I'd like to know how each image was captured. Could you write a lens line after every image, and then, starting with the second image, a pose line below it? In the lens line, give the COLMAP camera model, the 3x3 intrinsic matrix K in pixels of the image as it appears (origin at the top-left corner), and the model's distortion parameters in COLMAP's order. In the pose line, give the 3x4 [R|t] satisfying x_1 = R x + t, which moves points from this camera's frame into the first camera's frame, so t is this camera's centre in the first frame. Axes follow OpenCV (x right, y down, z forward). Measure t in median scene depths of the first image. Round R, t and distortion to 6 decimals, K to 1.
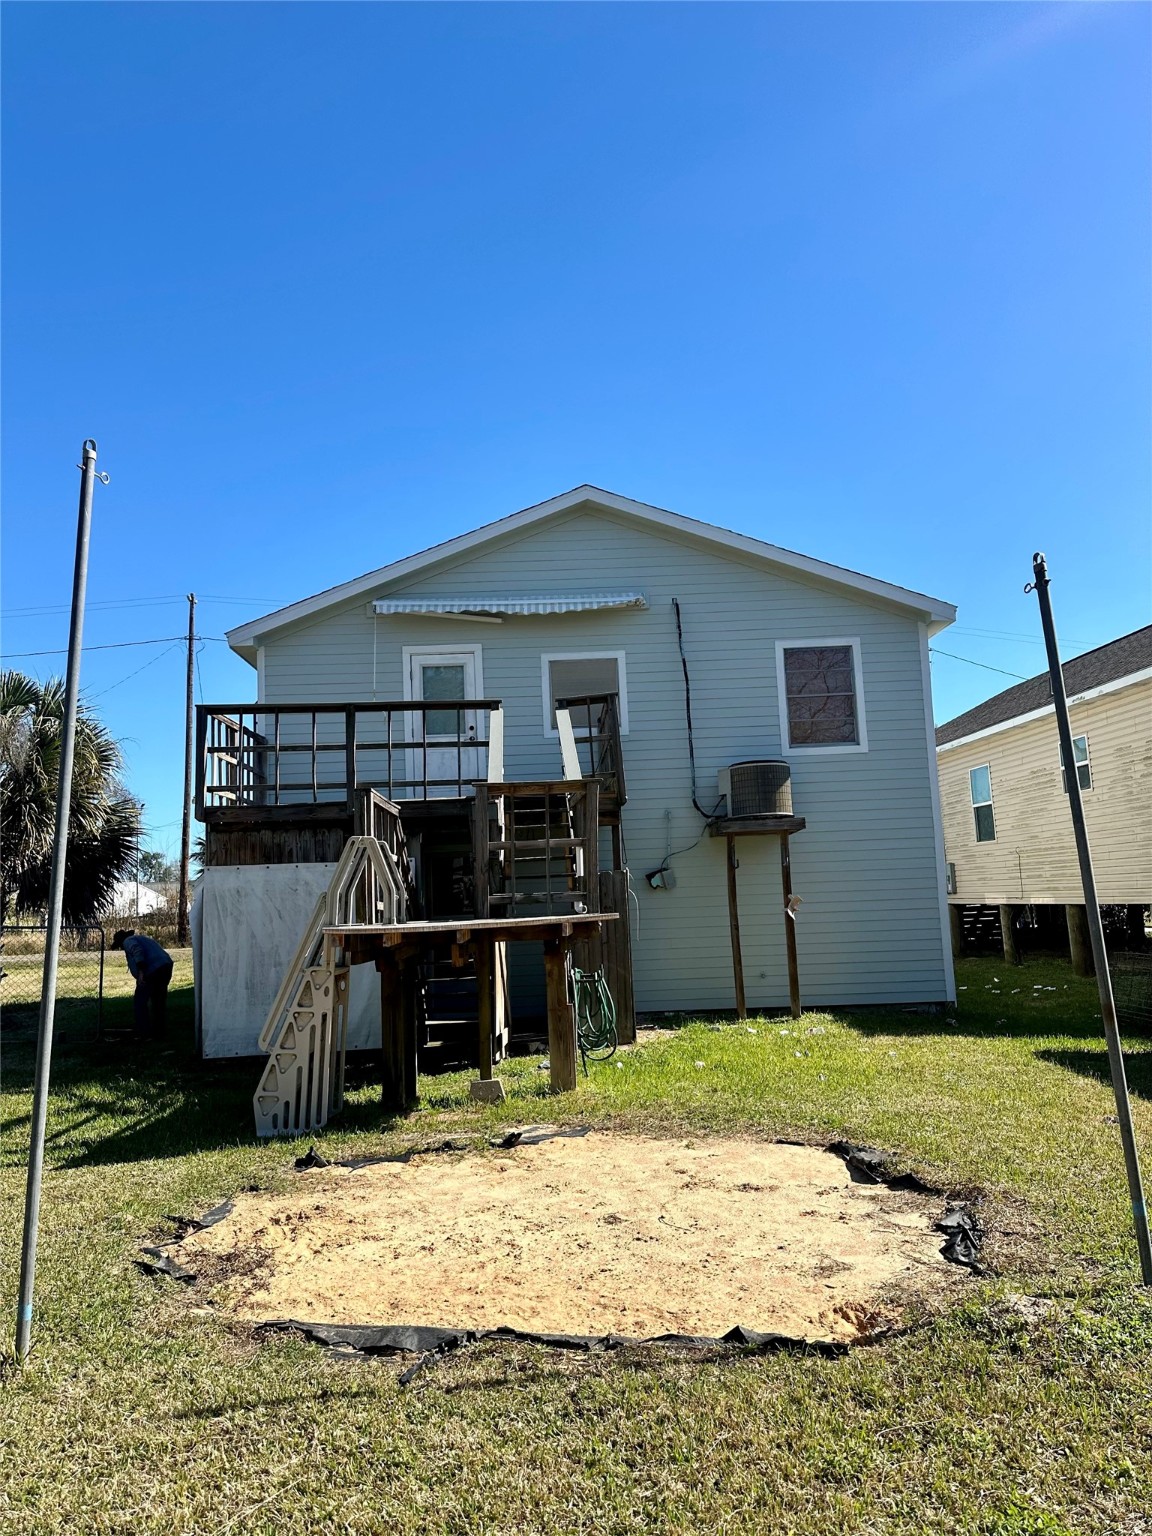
lens RADIAL K [[1071.2, 0, 576.0], [0, 1071.2, 768.0], [0, 0, 1]] dist [0.005586, 0.000686]
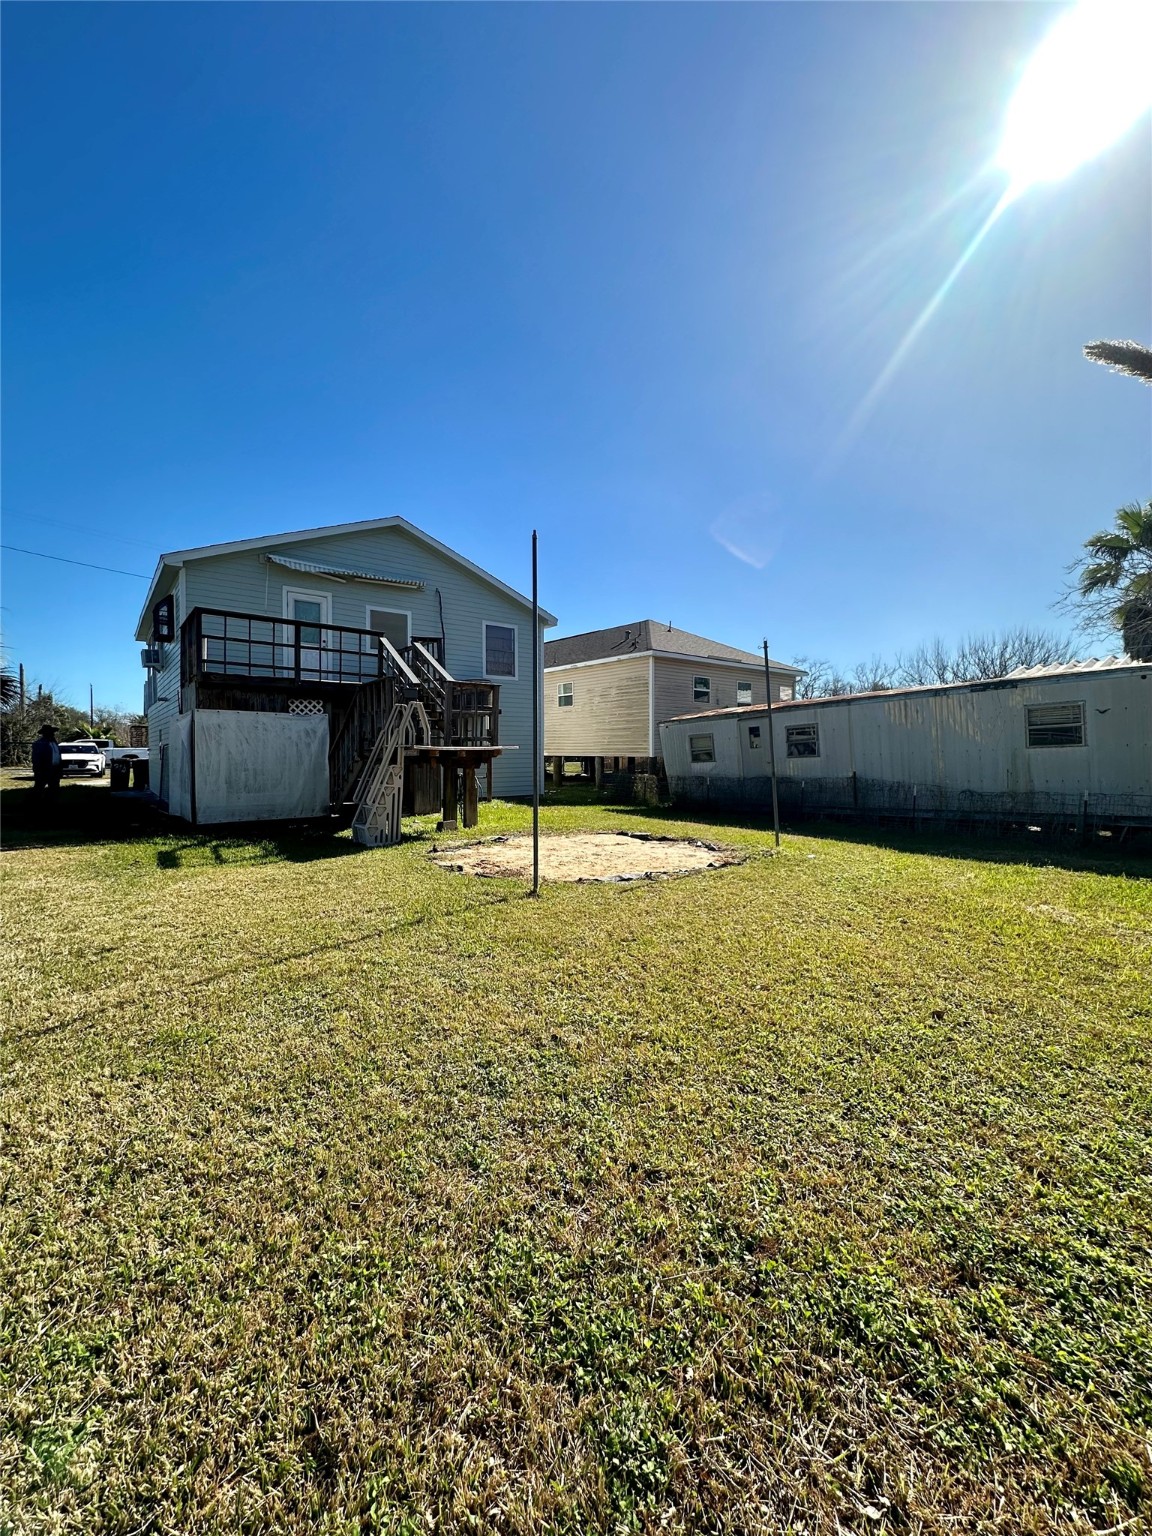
lens RADIAL K [[611.0, 0, 578.8], [0, 611.0, 769.6], [0, 0, 1]] dist [-0.000578, 0.000033]
pose [[0.798822, 0.023511, 0.601108, -0.359559], [-0.107934, 0.988622, 0.104768, 0.020207], [-0.591806, -0.148571, 0.792270, -0.062705]]
